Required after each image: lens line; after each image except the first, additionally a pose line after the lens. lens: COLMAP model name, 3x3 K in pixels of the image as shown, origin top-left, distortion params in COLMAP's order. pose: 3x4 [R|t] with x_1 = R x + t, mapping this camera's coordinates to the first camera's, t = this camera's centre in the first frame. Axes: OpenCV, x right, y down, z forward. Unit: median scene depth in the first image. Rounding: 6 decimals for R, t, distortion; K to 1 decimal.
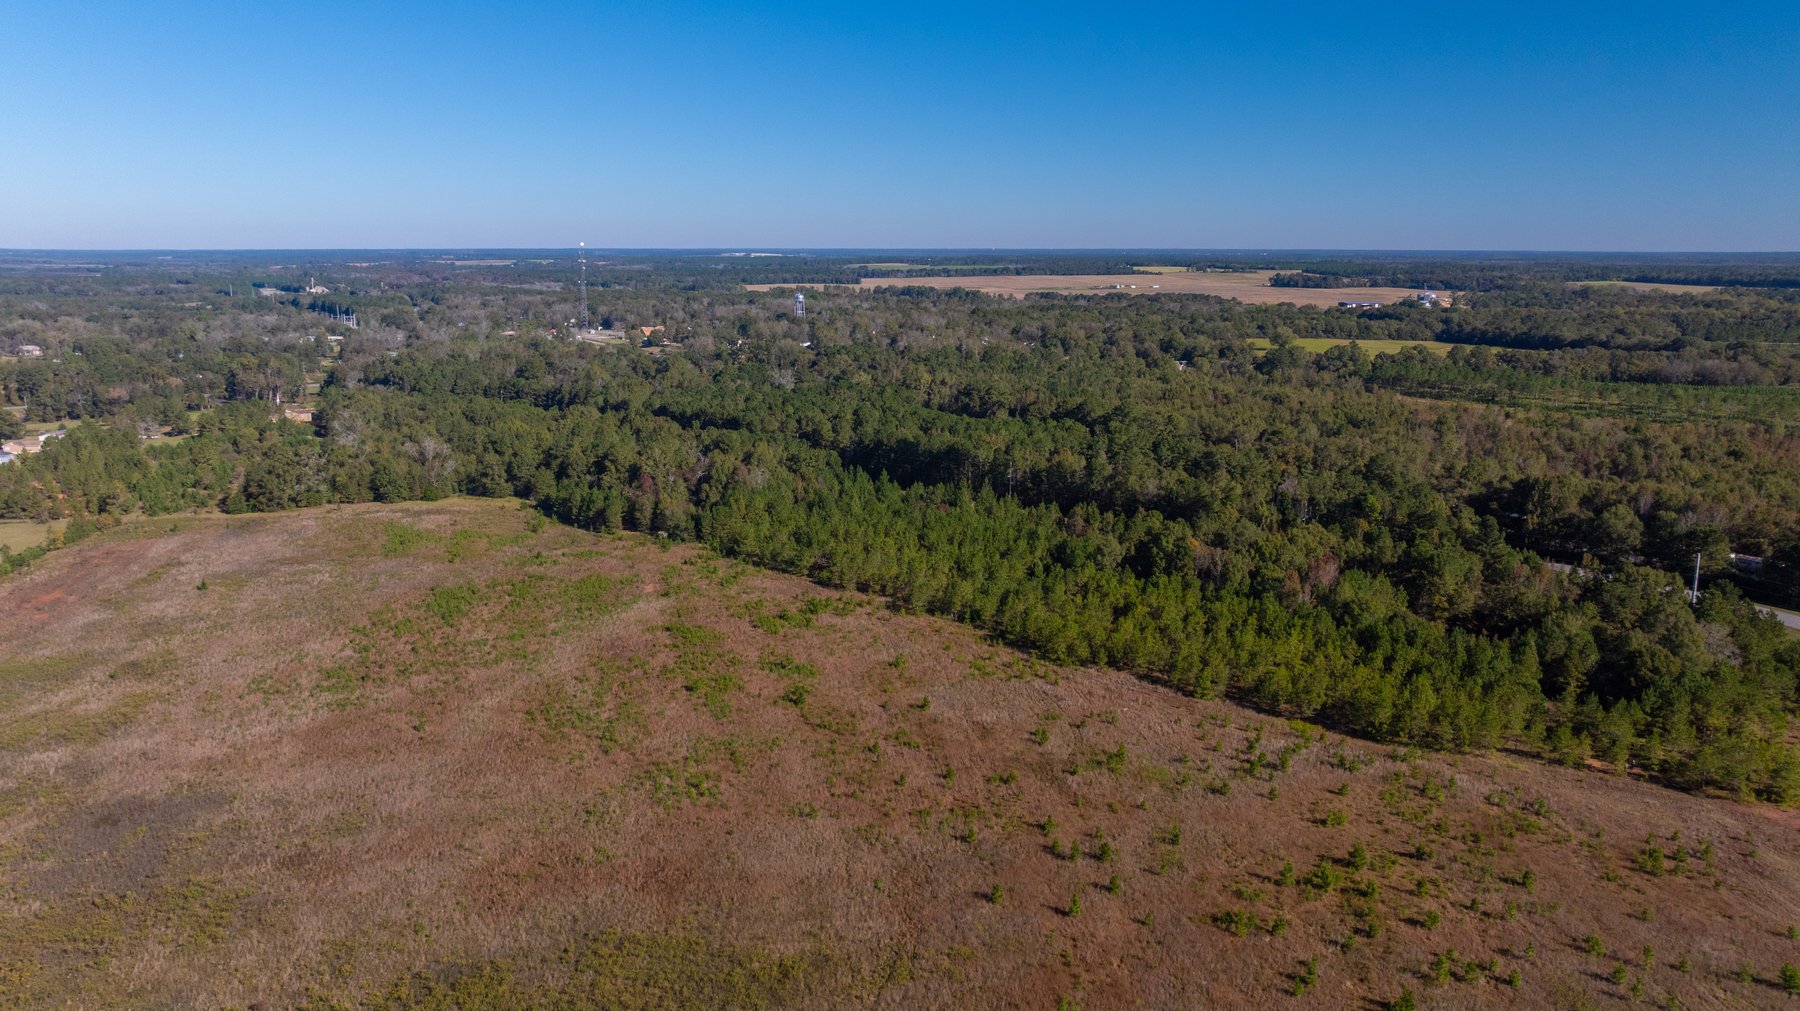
lens RADIAL K [[1254.5, 0, 899.5], [0, 1254.5, 508.4], [0, 0, 1]] dist [-0.030561, 0.028667]
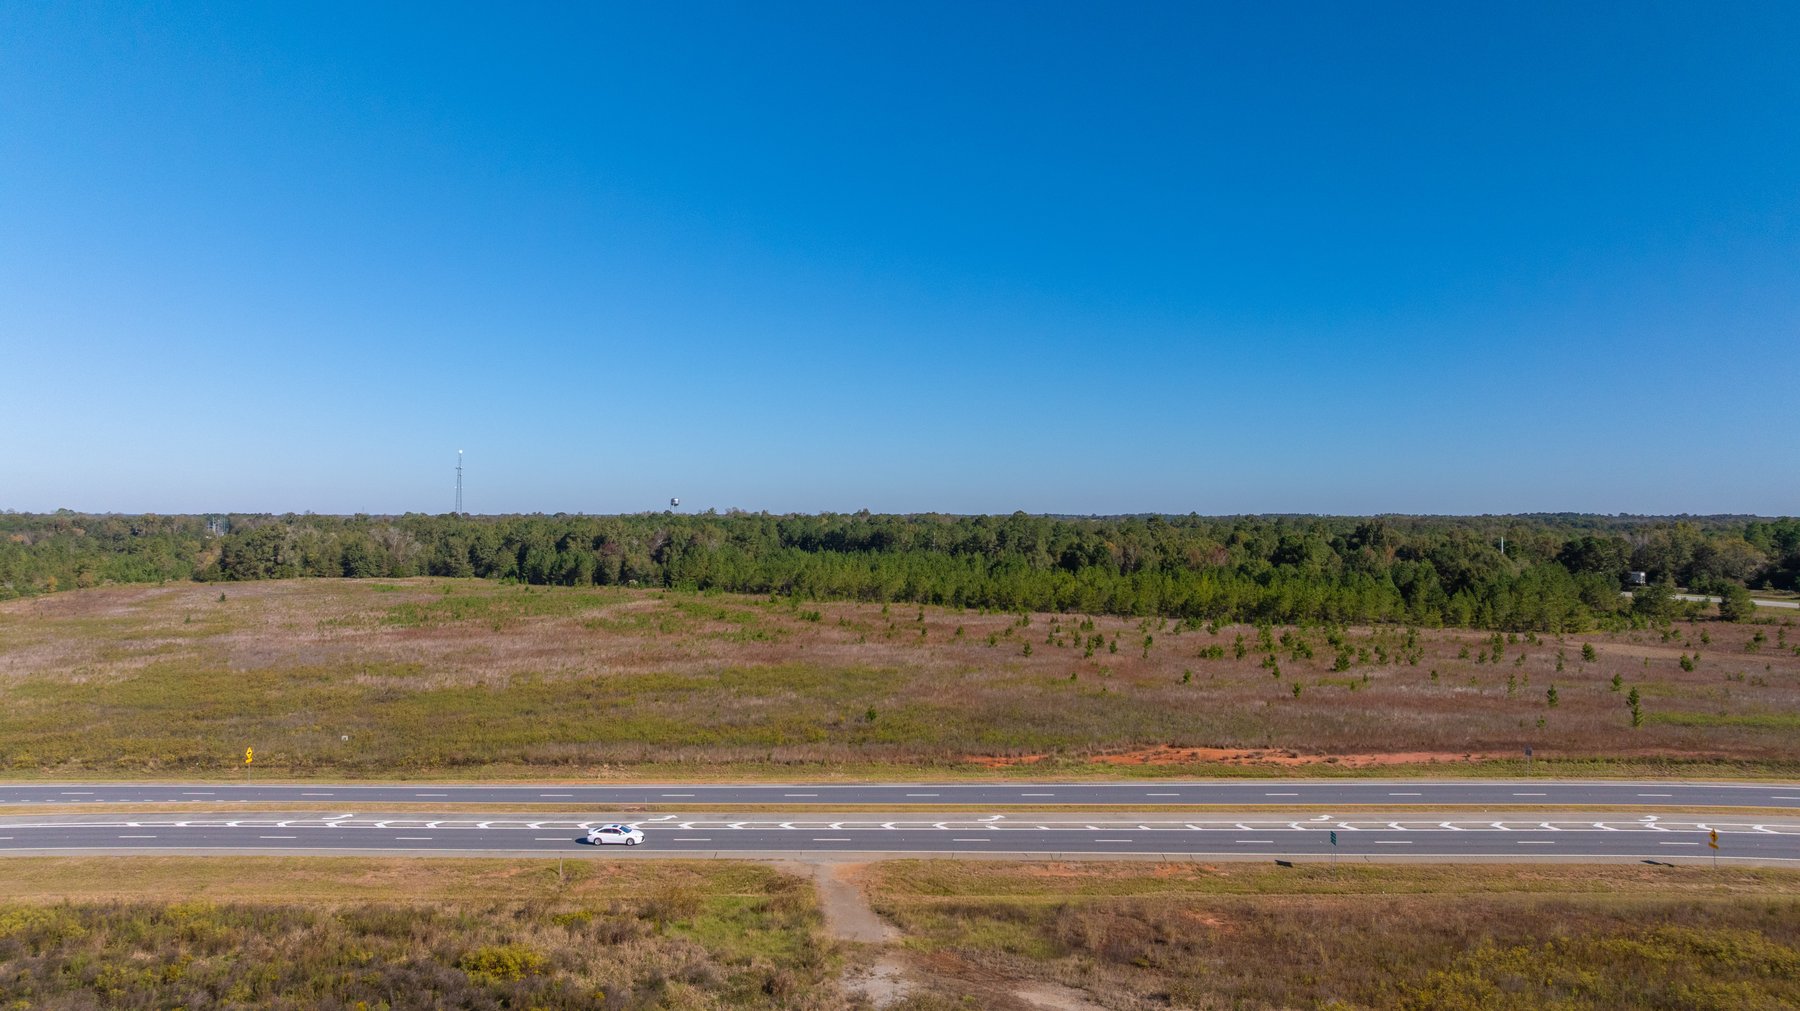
lens RADIAL K [[1254.5, 0, 902.4], [0, 1254.5, 512.3], [0, 0, 1]] dist [-0.030561, 0.028667]
pose [[0.991068, -0.001579, 0.133349, -0.096724], [0.029137, 0.978336, -0.204965, 0.186212], [-0.130136, 0.207019, 0.969643, -0.115567]]
